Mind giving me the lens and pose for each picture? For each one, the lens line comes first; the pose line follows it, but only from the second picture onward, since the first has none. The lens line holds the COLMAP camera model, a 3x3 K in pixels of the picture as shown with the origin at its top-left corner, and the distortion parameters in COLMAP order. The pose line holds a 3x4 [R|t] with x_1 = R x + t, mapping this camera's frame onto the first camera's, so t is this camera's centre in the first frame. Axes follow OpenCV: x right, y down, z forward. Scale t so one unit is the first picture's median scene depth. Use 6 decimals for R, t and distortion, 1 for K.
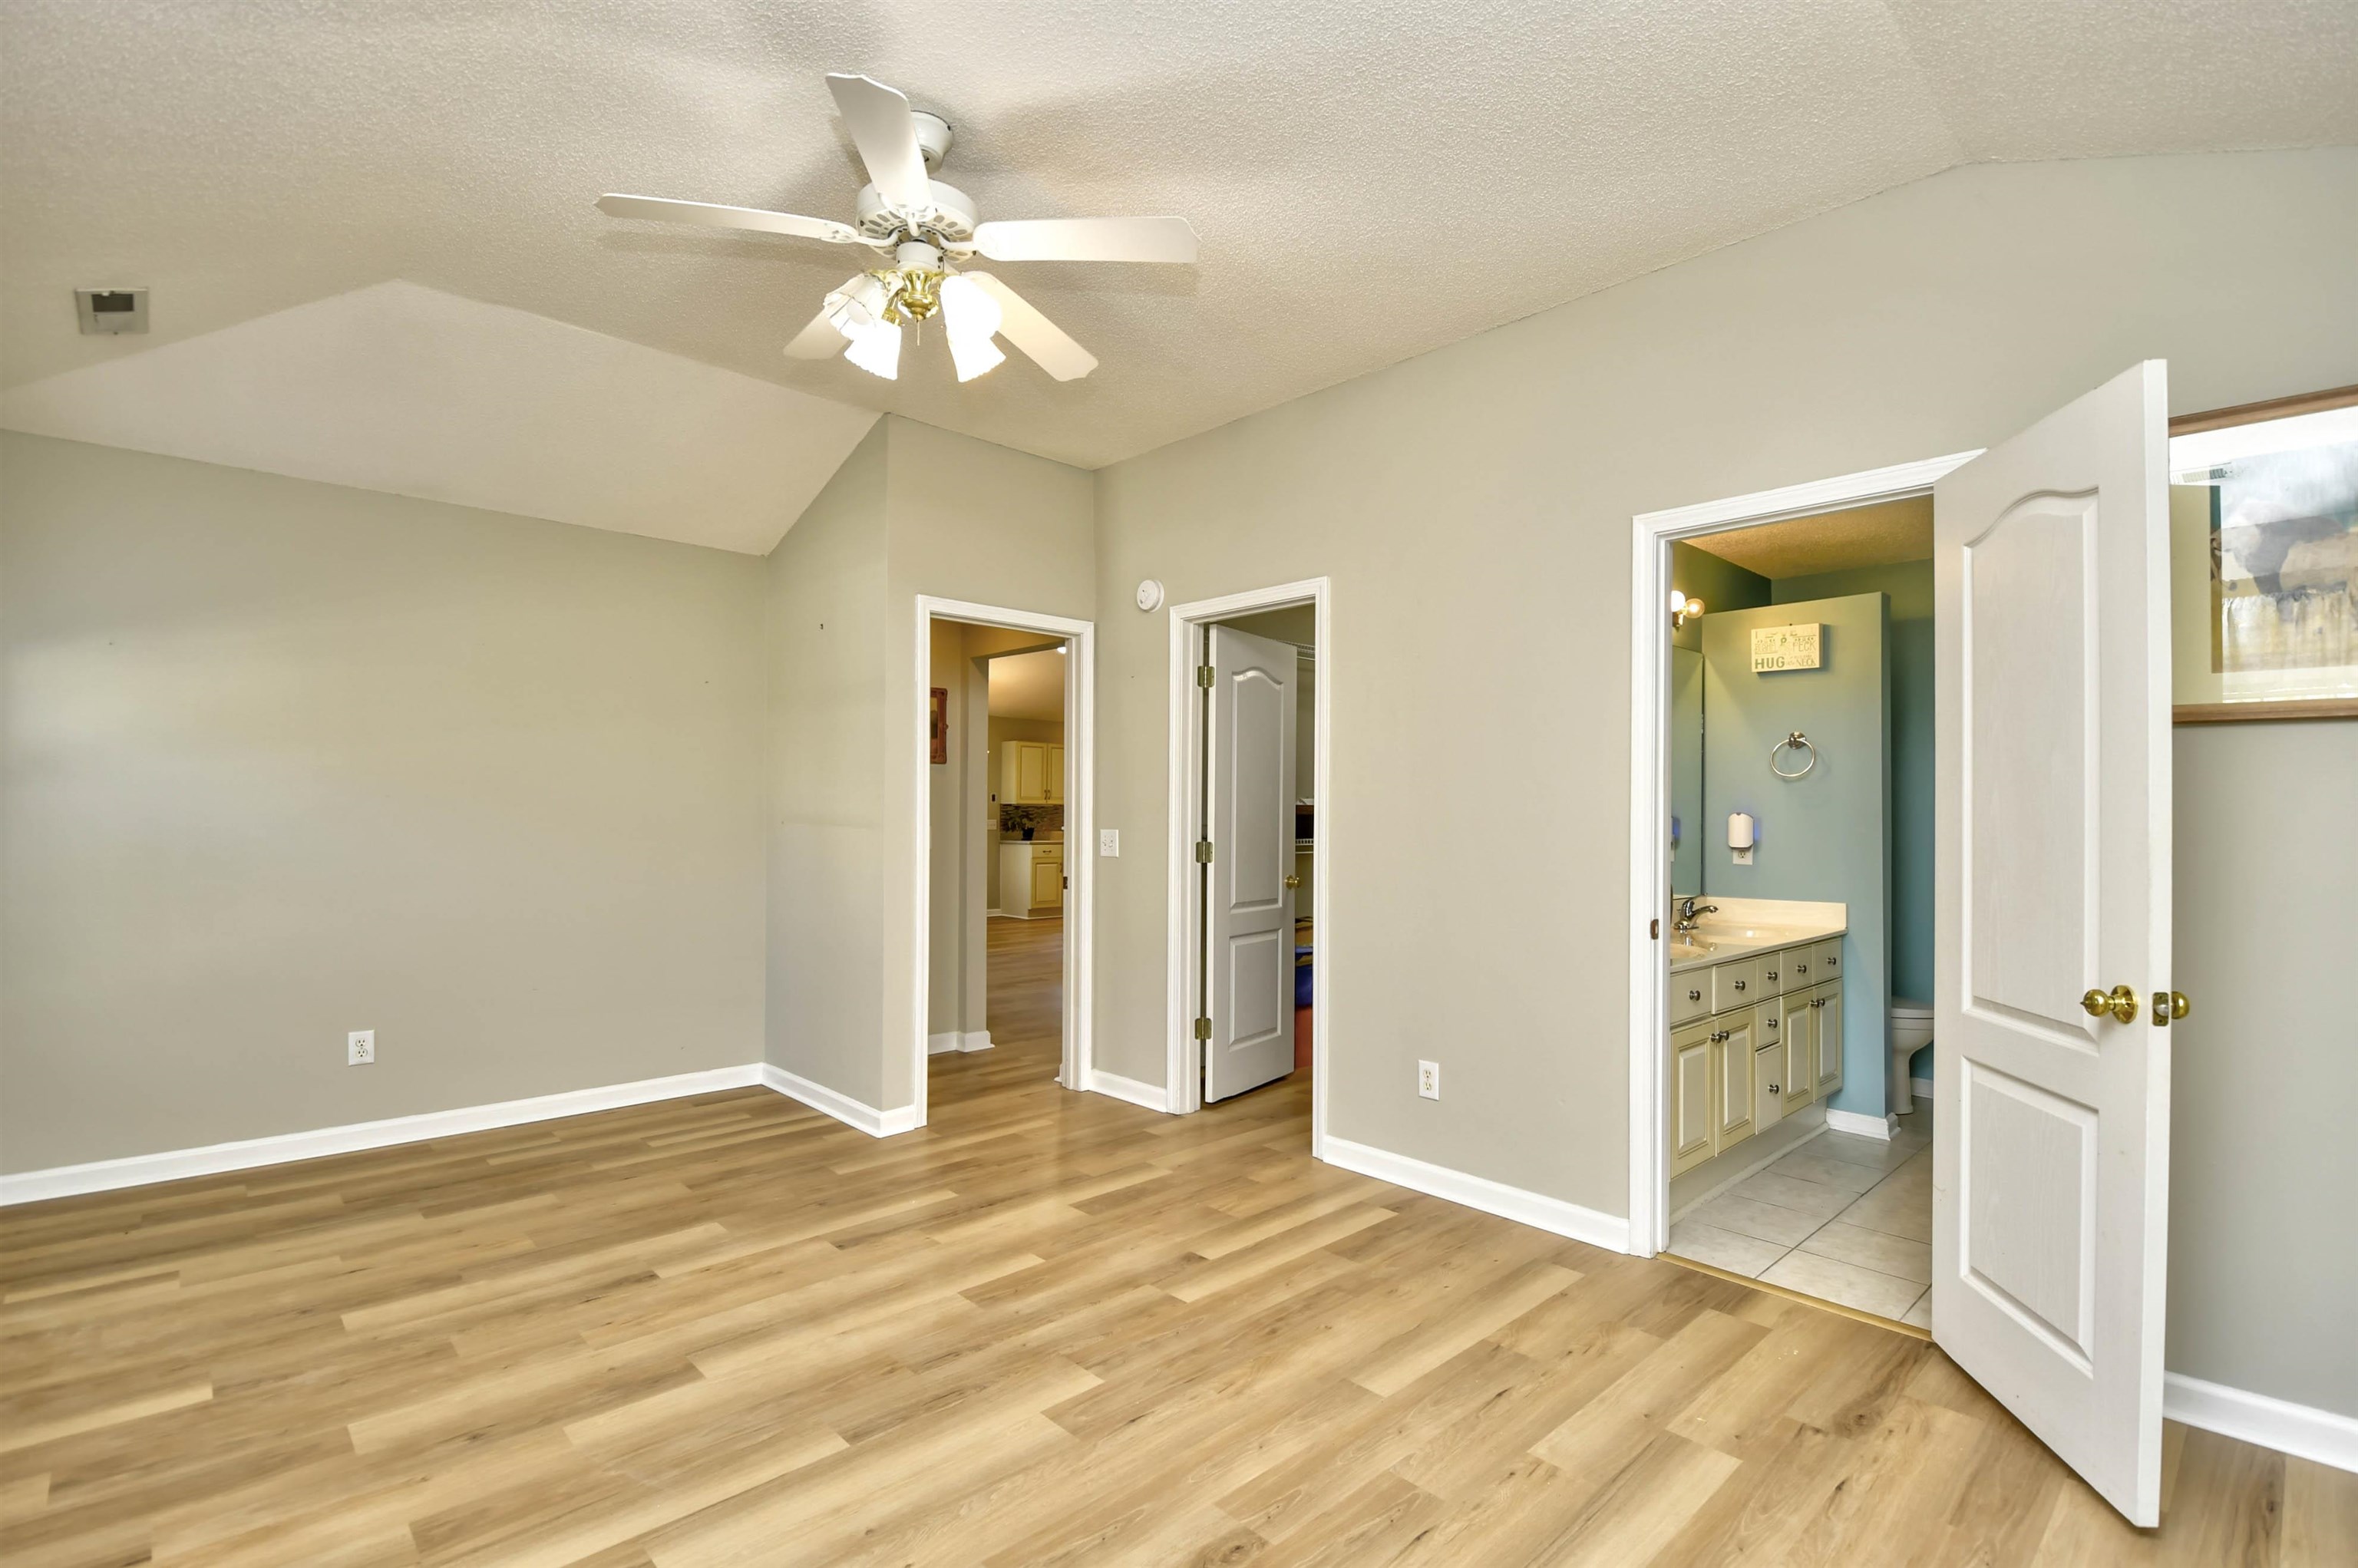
lens RADIAL K [[1064.9, 0, 1191.9], [0, 1064.9, 813.8], [0, 0, 1]] dist [0.014211, -0.021103]
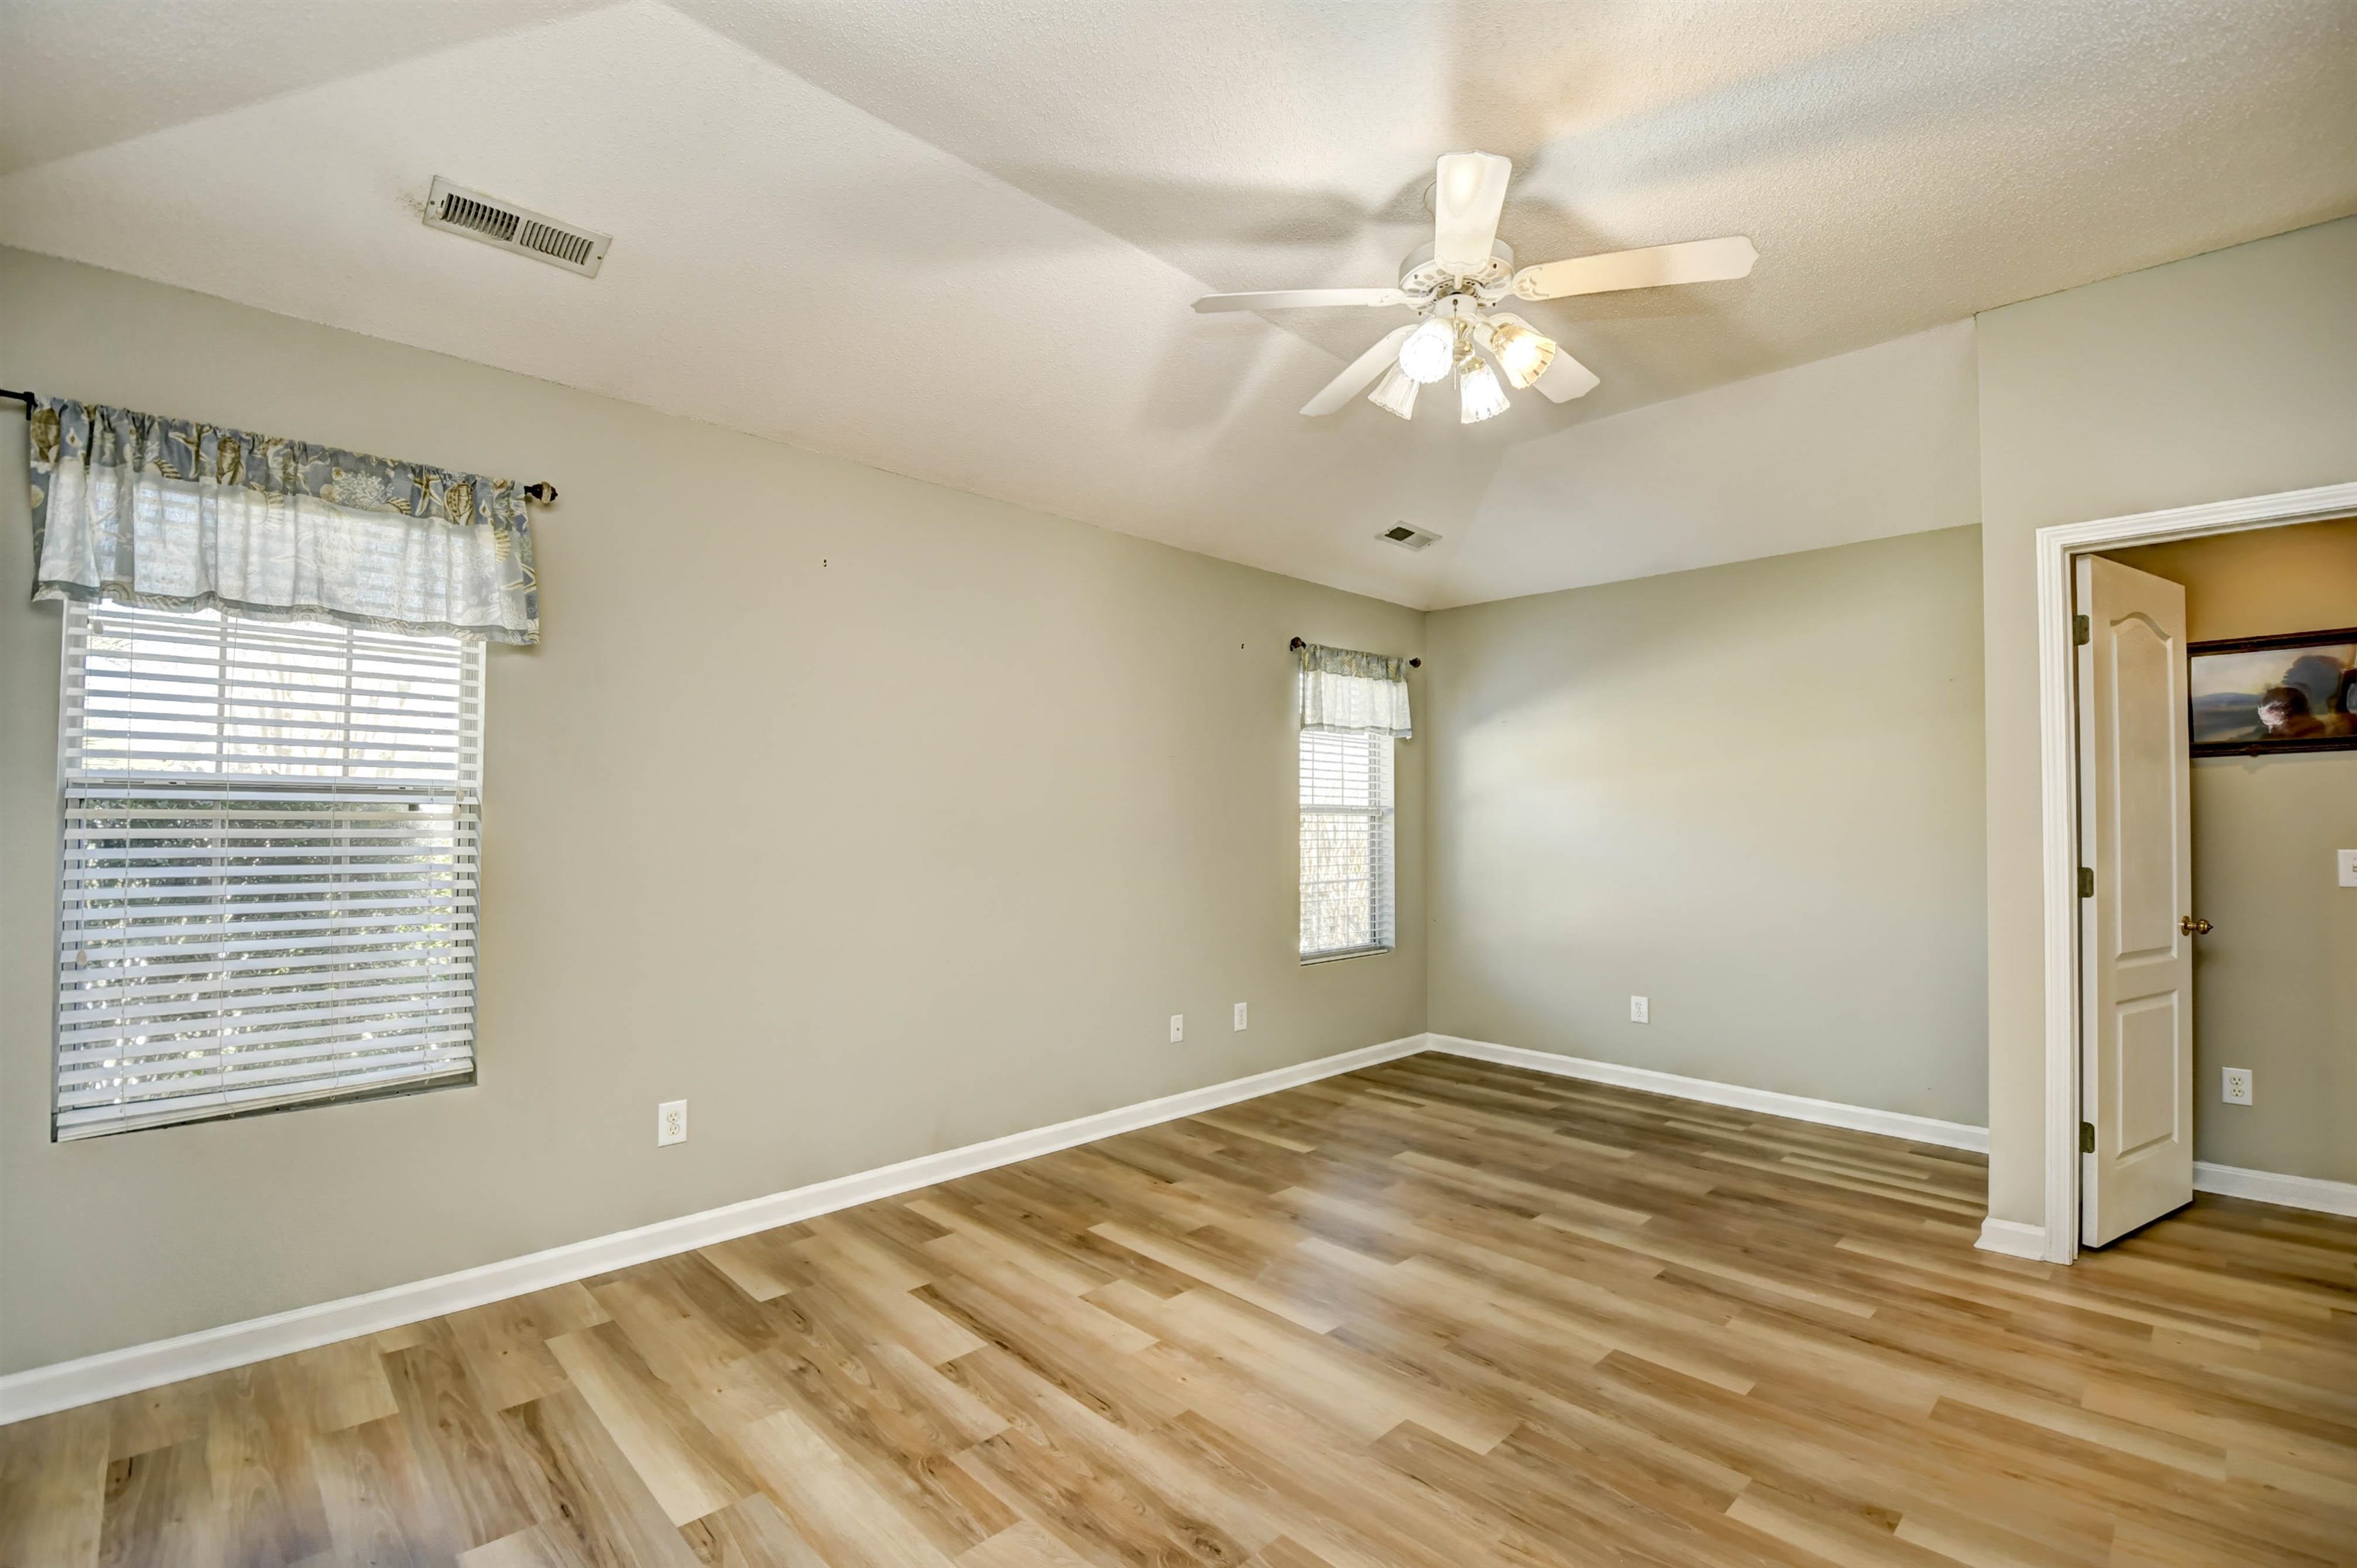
lens RADIAL K [[1064.4, 0, 1191.4], [0, 1064.4, 813.7], [0, 0, 1]] dist [0.014211, -0.021103]
pose [[0.006542, -0.014067, -0.999880, 0.632921], [-0.005937, 0.999883, -0.014106, 0.010984], [0.999961, 0.006028, 0.006457, 0.586077]]
